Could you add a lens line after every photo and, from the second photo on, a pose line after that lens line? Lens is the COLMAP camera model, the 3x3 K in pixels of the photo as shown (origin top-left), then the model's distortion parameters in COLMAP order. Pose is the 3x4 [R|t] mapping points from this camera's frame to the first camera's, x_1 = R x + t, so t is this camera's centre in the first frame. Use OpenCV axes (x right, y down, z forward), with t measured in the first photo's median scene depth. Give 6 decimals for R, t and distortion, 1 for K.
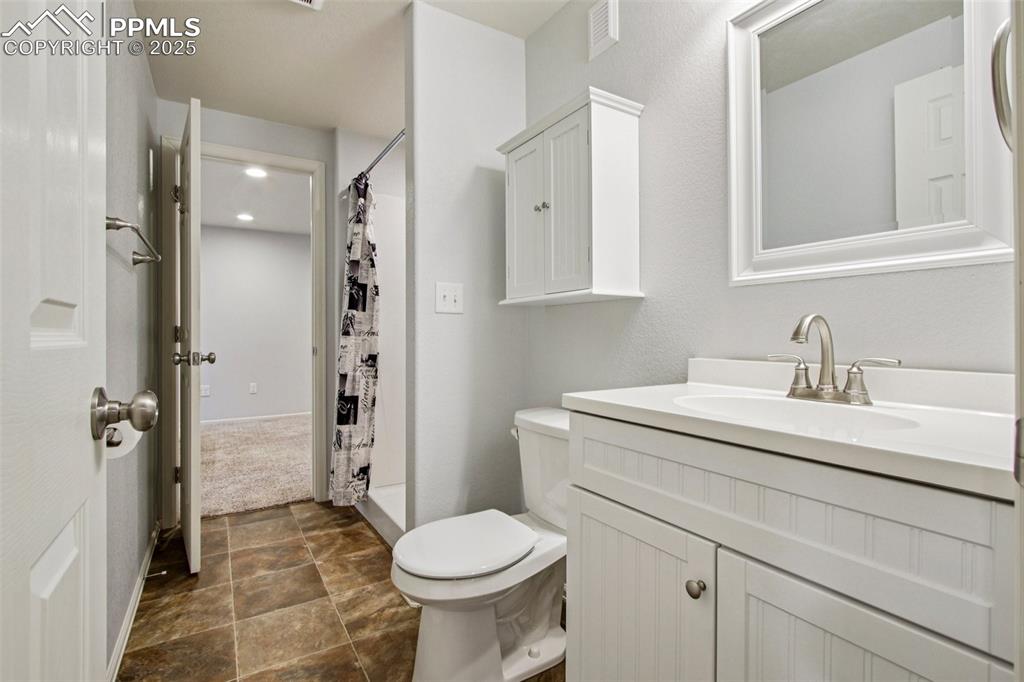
lens RADIAL K [[474.2, 0, 514.3], [0, 474.2, 339.8], [0, 0, 1]] dist [-0.001023, -0.000067]
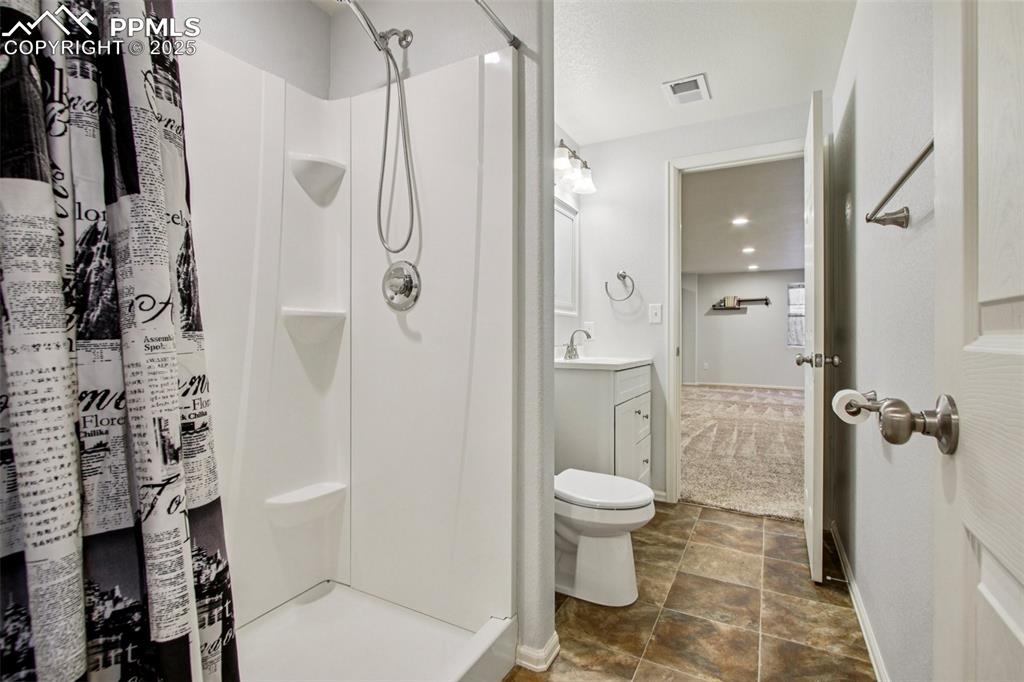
lens RADIAL K [[477.3, 0, 514.1], [0, 477.3, 316.5], [0, 0, 1]] dist [0.000695, 0.000103]
pose [[-0.493010, 0.041357, 0.869040, -1.111592], [0.003594, 0.998958, -0.045501, 0.001829], [-0.870016, -0.019309, -0.492645, 1.762845]]
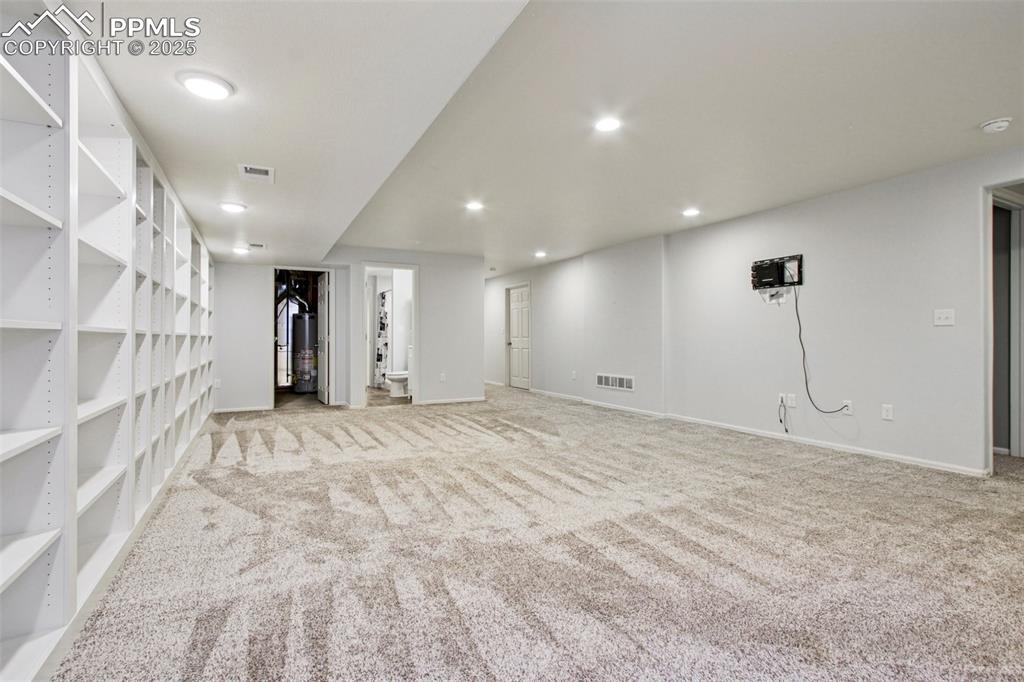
lens RADIAL K [[474.2, 0, 514.3], [0, 474.2, 339.8], [0, 0, 1]] dist [-0.001023, -0.000067]
pose [[0.997582, 0.004913, -0.069332, 0.958571], [-0.005033, 0.999986, -0.001546, 0.009103], [0.069323, 0.001892, 0.997592, -2.629451]]
